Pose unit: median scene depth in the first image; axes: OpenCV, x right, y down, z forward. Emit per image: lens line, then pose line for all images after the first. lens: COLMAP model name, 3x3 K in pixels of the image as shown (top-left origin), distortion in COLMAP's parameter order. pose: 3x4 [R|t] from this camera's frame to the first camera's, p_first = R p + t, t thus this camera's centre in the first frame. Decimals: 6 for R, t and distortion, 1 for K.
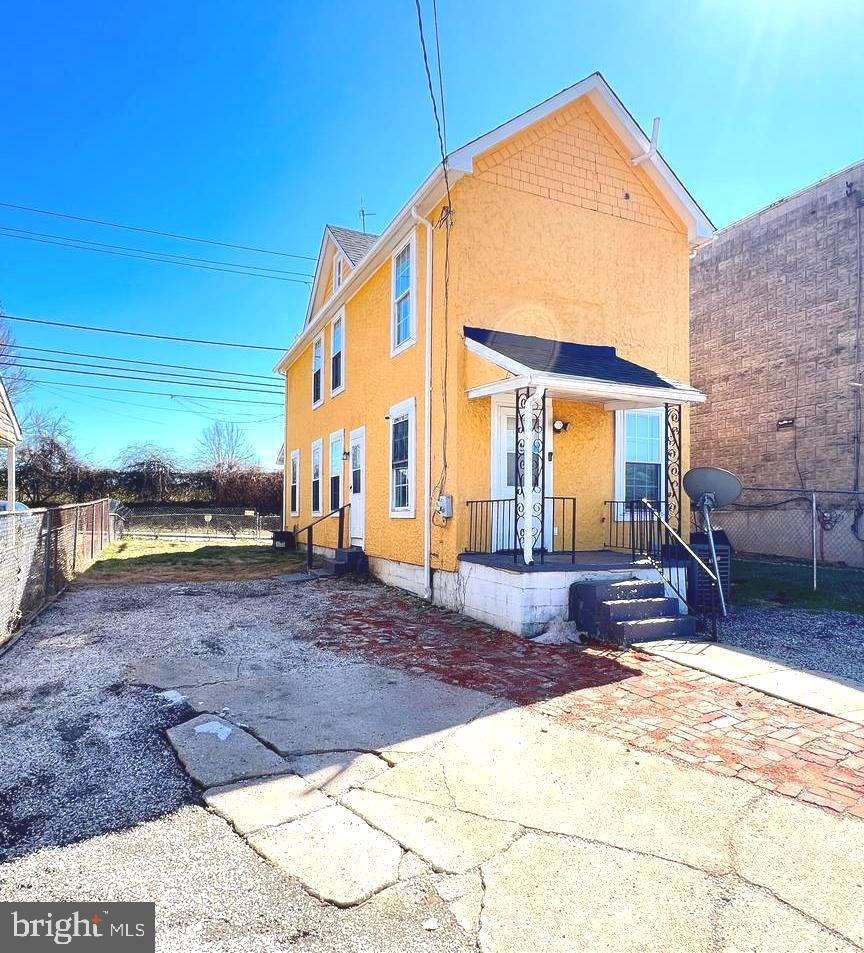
lens RADIAL K [[619.4, 0, 436.1], [0, 619.4, 510.3], [0, 0, 1]] dist [-0.007737, 0.001474]
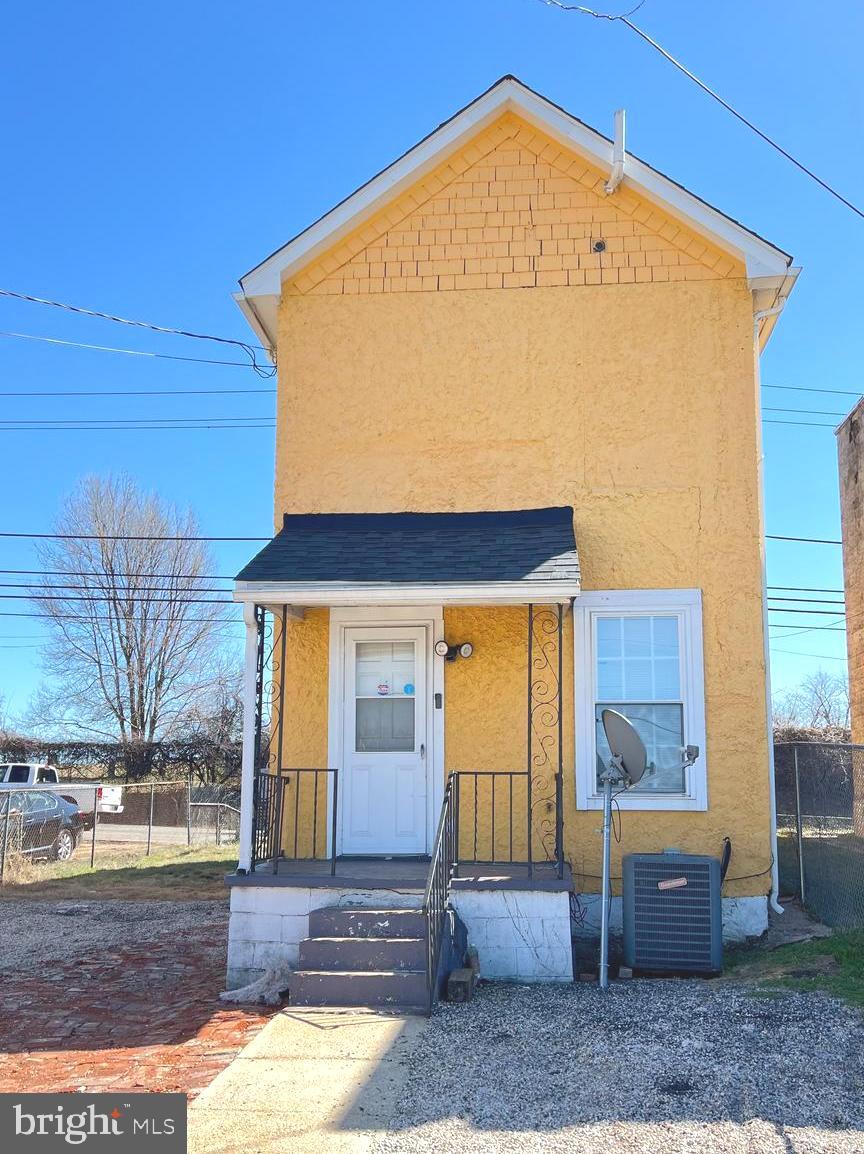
lens RADIAL K [[1157.5, 0, 438.4], [0, 1157.5, 654.5], [0, 0, 1]] dist [0.069117, 0.000000]
pose [[0.860531, -0.064514, -0.505297, 0.745868], [0.000628, 0.992081, -0.125594, 0.009813], [0.509398, 0.107760, 0.853757, 0.029251]]
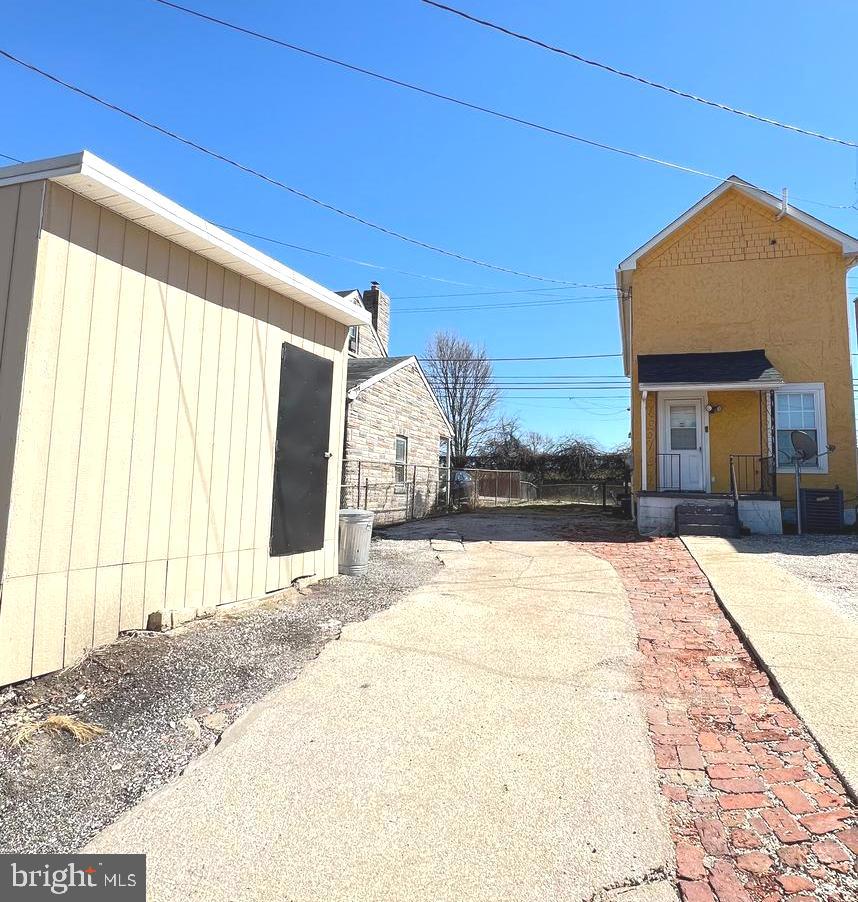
lens RADIAL K [[628.9, 0, 431.0], [0, 628.9, 421.3], [0, 0, 1]] dist [0.000941, -0.001213]
pose [[0.732353, -0.062996, -0.678005, 0.719816], [-0.020302, 0.993248, -0.114216, 0.080889], [0.680623, 0.097411, 0.726129, -0.560245]]
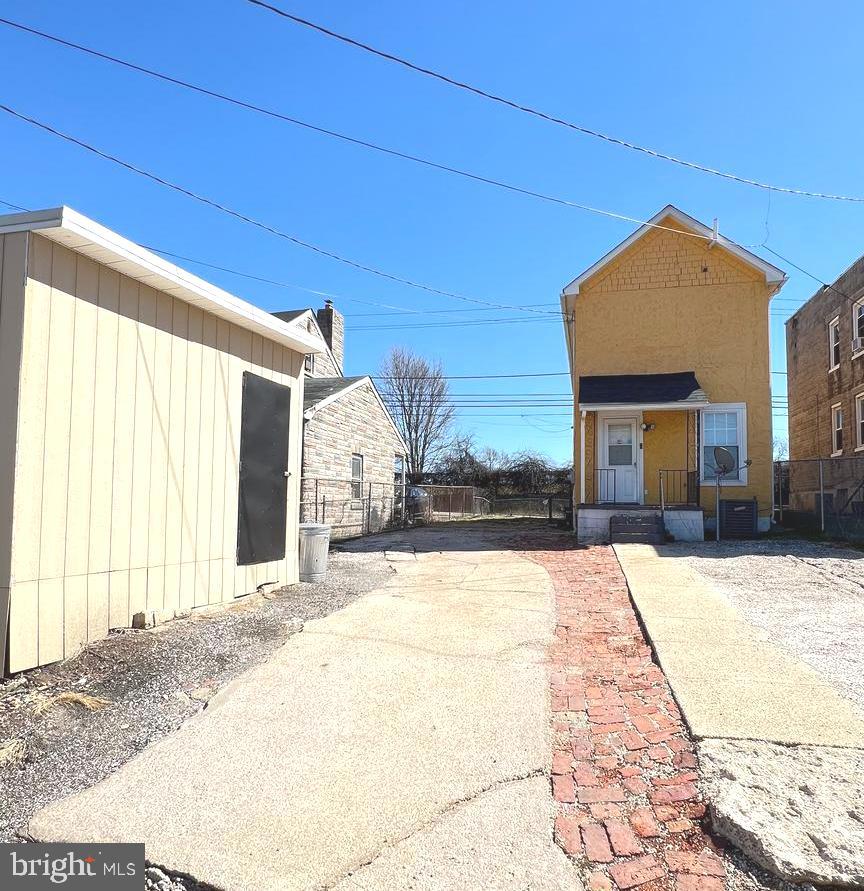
lens RADIAL K [[630.9, 0, 431.9], [0, 630.9, 479.6], [0, 0, 1]] dist [-0.001403, 0.000480]
pose [[0.776535, -0.026106, -0.629533, 0.784318], [-0.006177, 0.998778, -0.049037, 0.084325], [0.630043, 0.041968, 0.775425, -0.615549]]
